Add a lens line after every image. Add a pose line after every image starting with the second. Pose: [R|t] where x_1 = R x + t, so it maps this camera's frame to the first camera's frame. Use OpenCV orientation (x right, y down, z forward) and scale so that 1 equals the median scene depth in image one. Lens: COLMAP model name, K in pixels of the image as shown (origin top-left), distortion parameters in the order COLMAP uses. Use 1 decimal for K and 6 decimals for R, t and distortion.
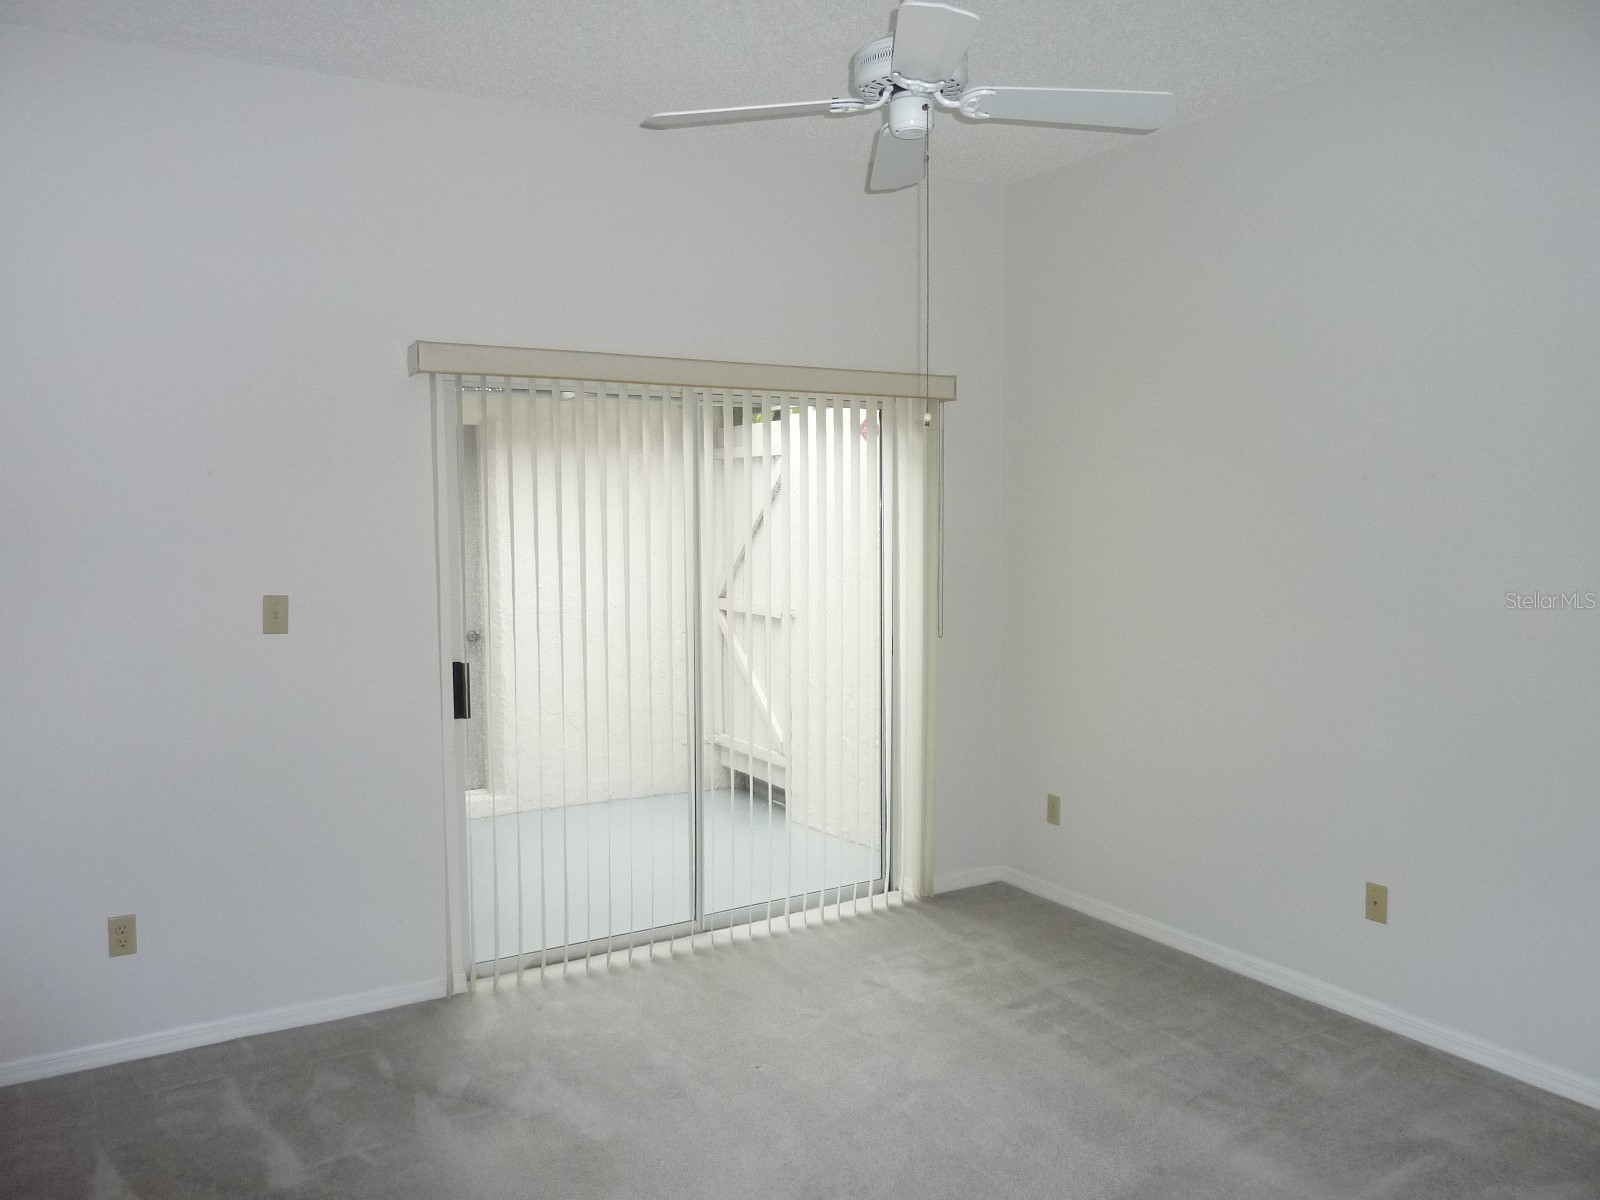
lens RADIAL K [[1237.9, 0, 800.0], [0, 1237.9, 600.0], [0, 0, 1]] dist [-0.007370, -0.002971]
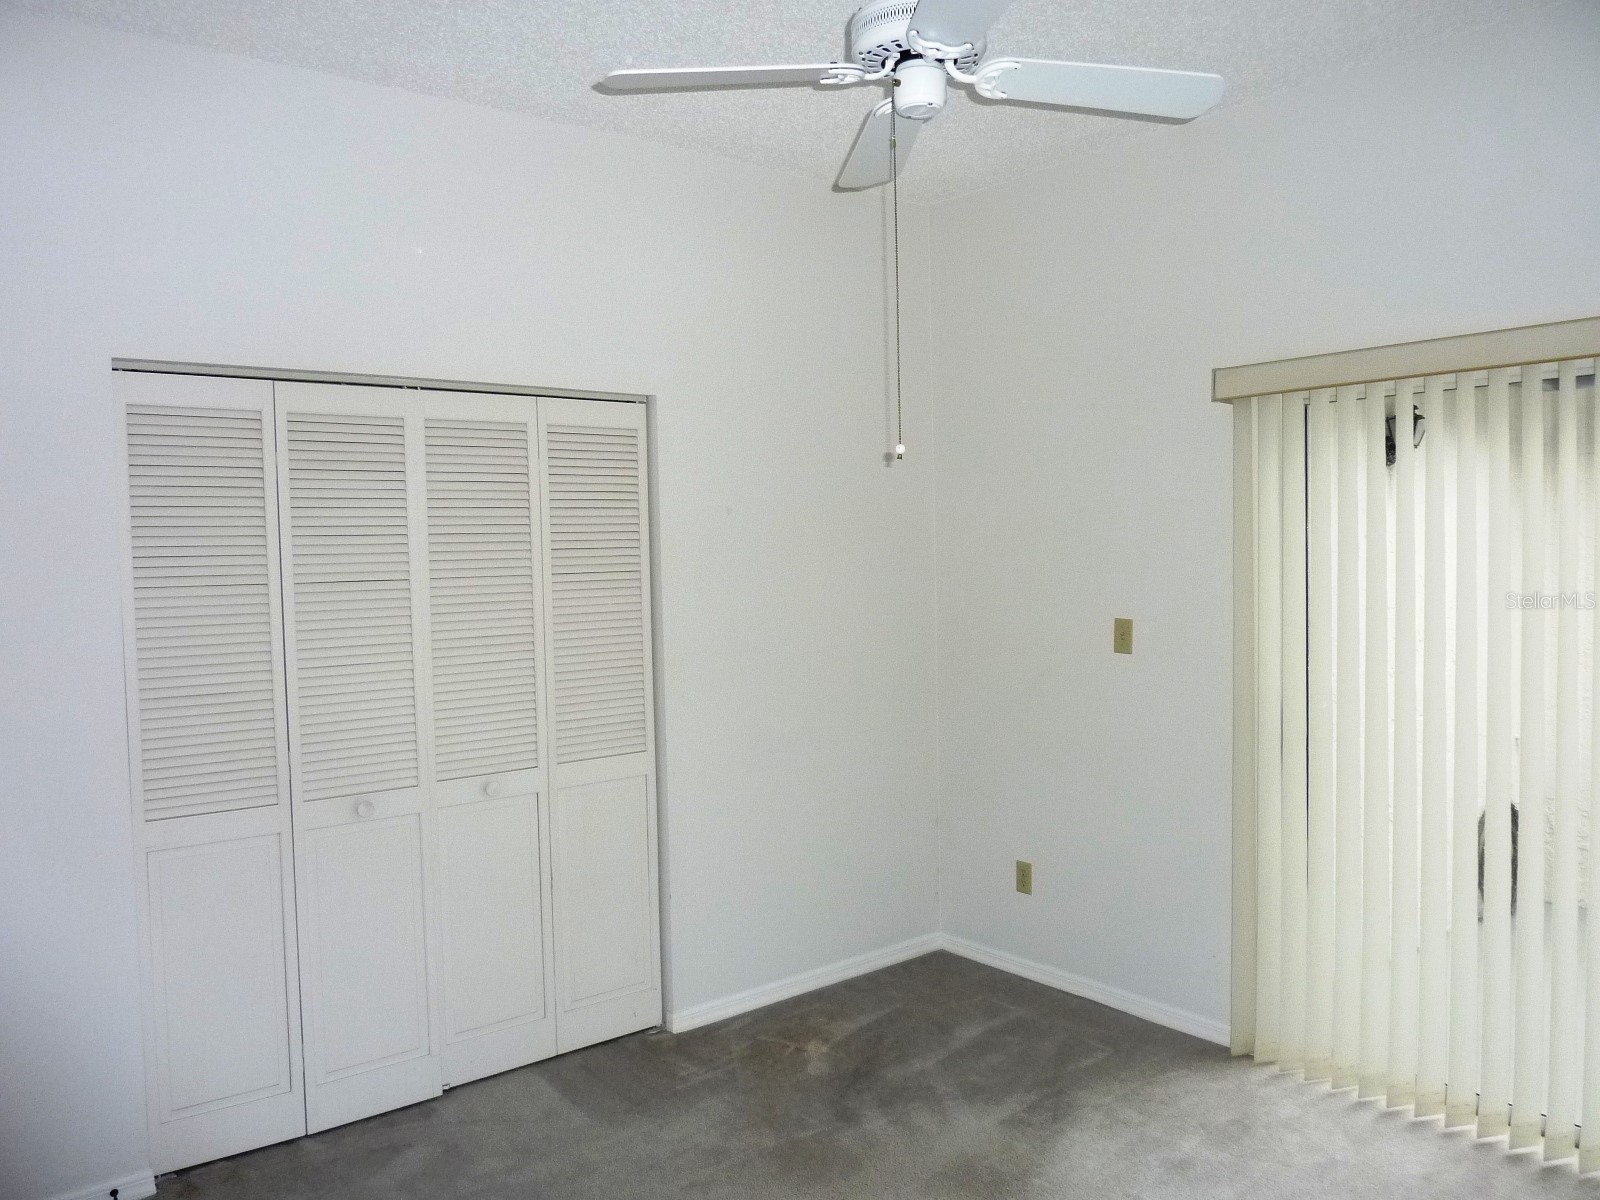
lens RADIAL K [[1237.9, 0, 800.0], [0, 1237.9, 600.0], [0, 0, 1]] dist [-0.007370, -0.002971]
pose [[0.117594, 0.046973, -0.991950, 0.672845], [-0.055675, 0.997621, 0.040642, -0.051504], [0.991500, 0.050447, 0.119929, 0.598225]]
